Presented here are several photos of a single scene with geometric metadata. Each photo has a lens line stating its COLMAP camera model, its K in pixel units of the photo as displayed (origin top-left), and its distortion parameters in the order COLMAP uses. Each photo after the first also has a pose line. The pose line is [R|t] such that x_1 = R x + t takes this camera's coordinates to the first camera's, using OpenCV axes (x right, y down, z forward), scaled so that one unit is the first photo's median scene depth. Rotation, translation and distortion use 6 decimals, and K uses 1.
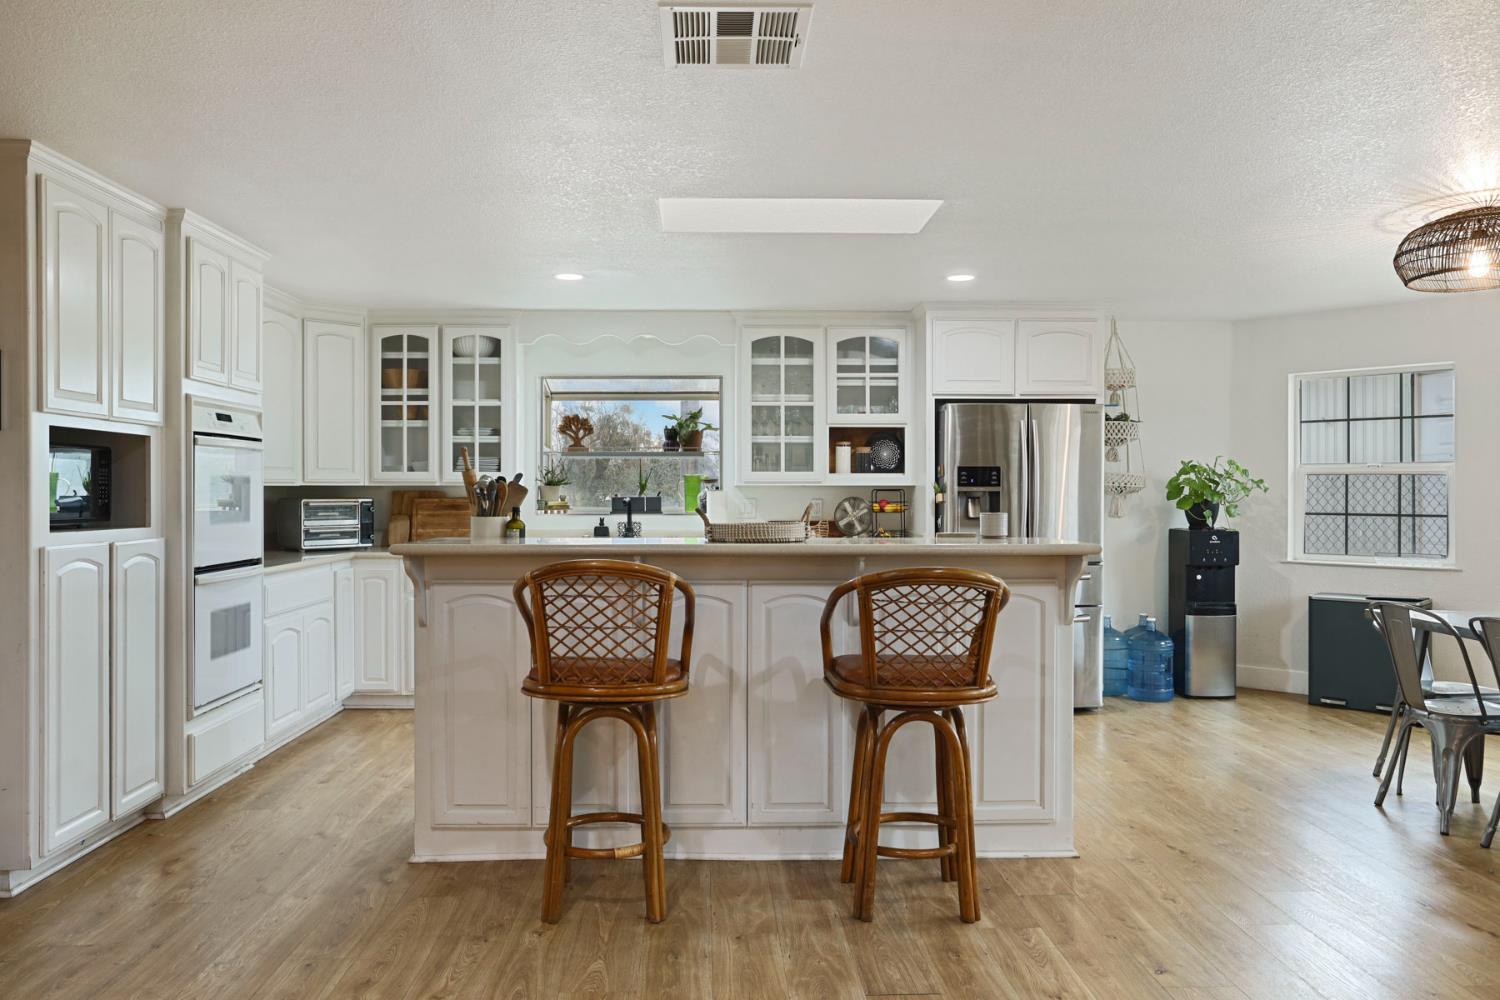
lens RADIAL K [[1076.5, 0, 743.7], [0, 1076.5, 491.5], [0, 0, 1]] dist [-0.004537, 0.005502]
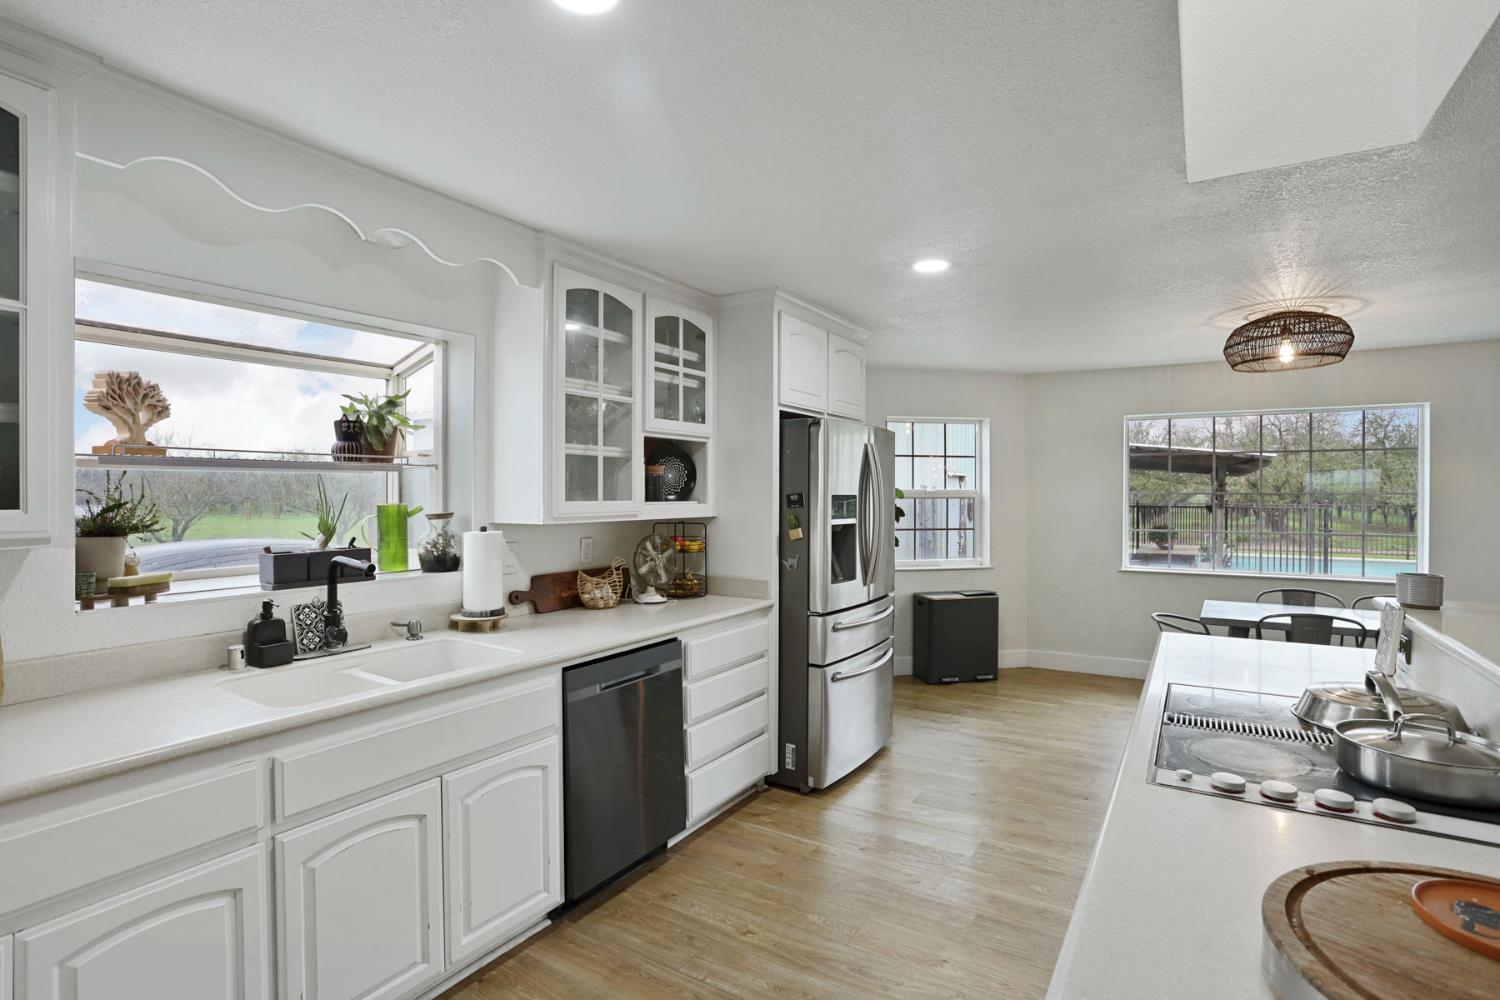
lens RADIAL K [[737.9, 0, 750.9], [0, 737.9, 496.1], [0, 0, 1]] dist [-0.038412, 0.012493]
pose [[0.549326, -0.007240, 0.835577, -0.287081], [-0.005249, 0.999913, 0.012115, -0.027289], [-0.835592, -0.011041, 0.549240, 0.678471]]
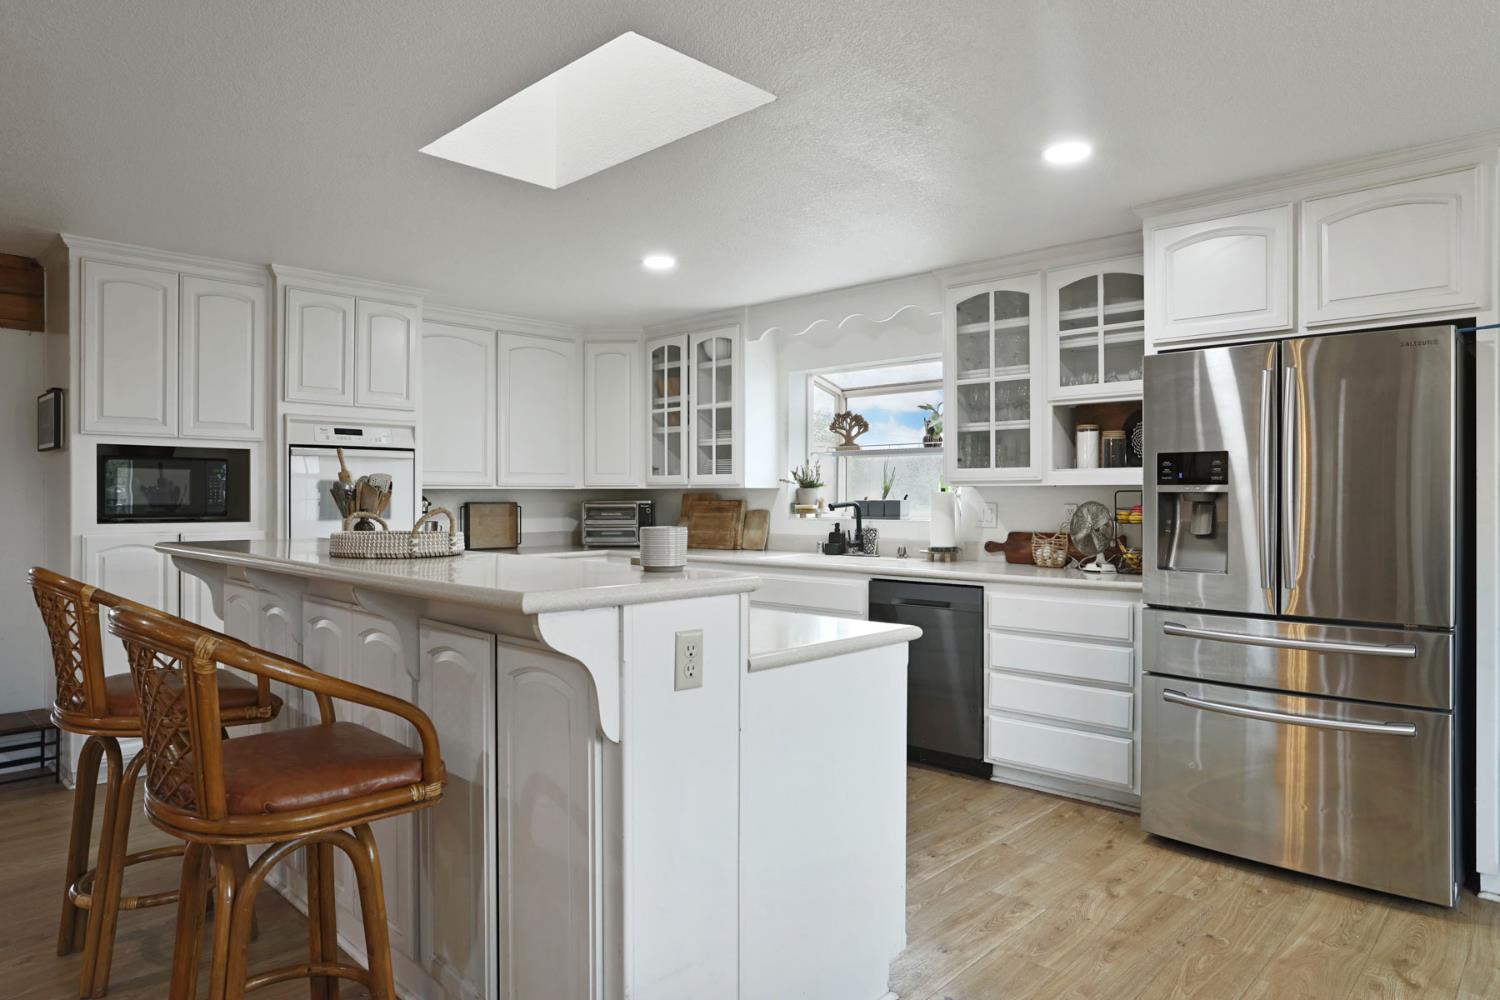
lens RADIAL K [[943.4, 0, 754.2], [0, 943.4, 501.5], [0, 0, 1]] dist [0.022073, 0.002316]
pose [[0.705550, 0.004066, -0.708648, 0.397344], [0.000835, 0.999978, 0.006569, 0.001201], [0.708660, -0.005227, 0.705531, 0.398711]]
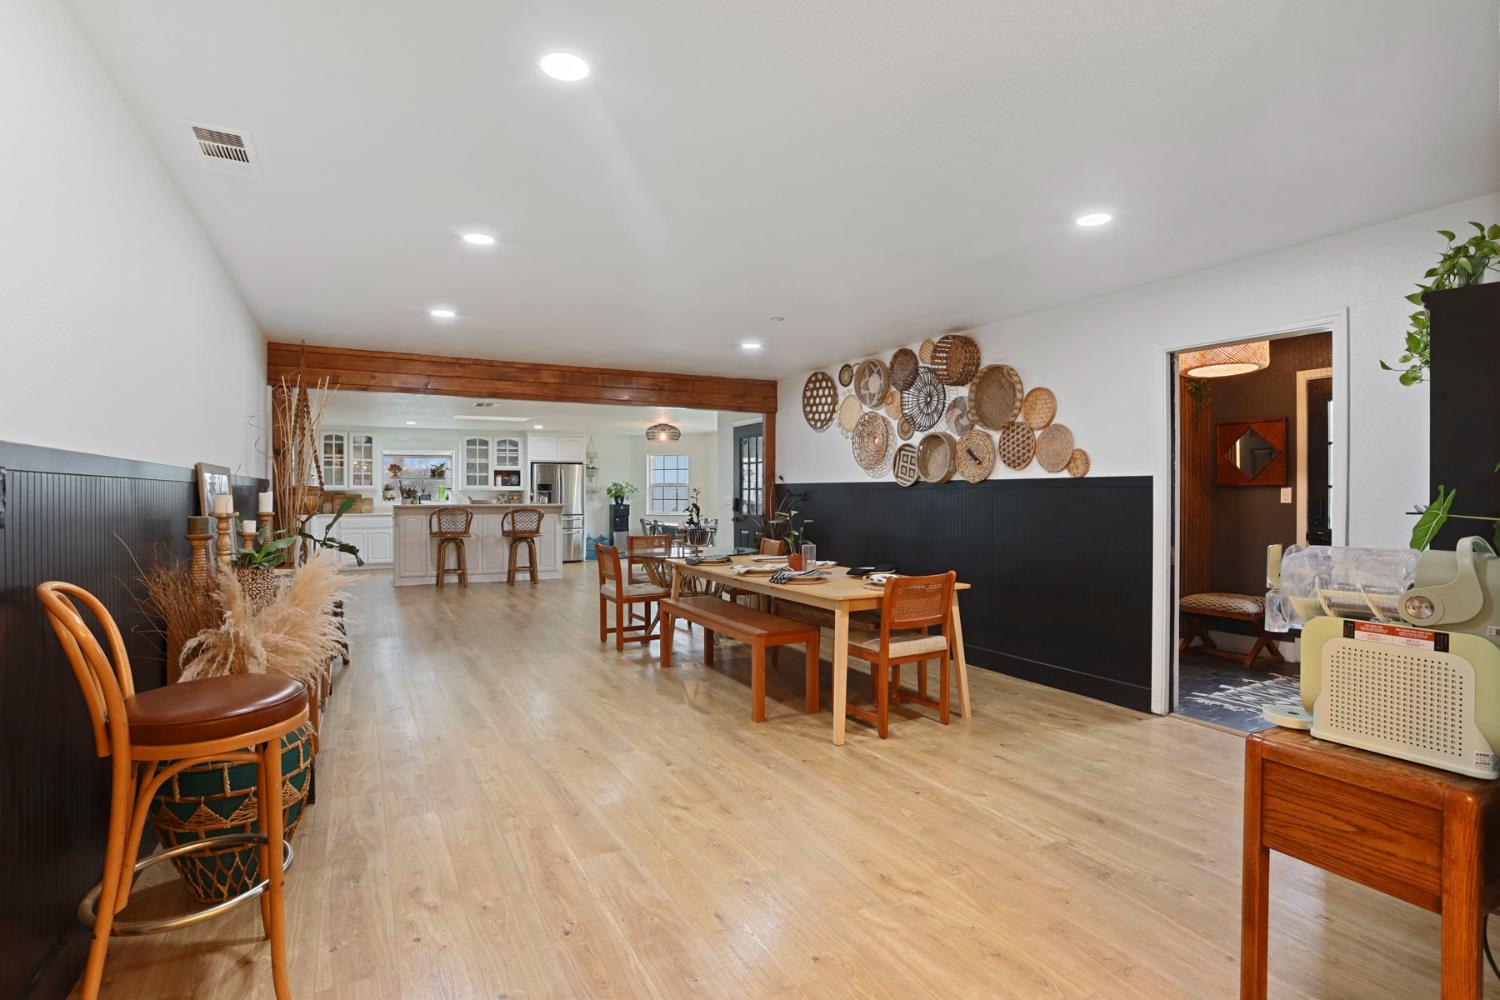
lens RADIAL K [[737.9, 0, 730.4], [0, 737.9, 493.4], [0, 0, 1]] dist [-0.038412, 0.012493]
pose [[0.909451, -0.000089, 0.415812, -0.167161], [-0.000285, 1.000000, 0.000840, 0.001353], [-0.415812, -0.000882, 0.909450, -1.081133]]
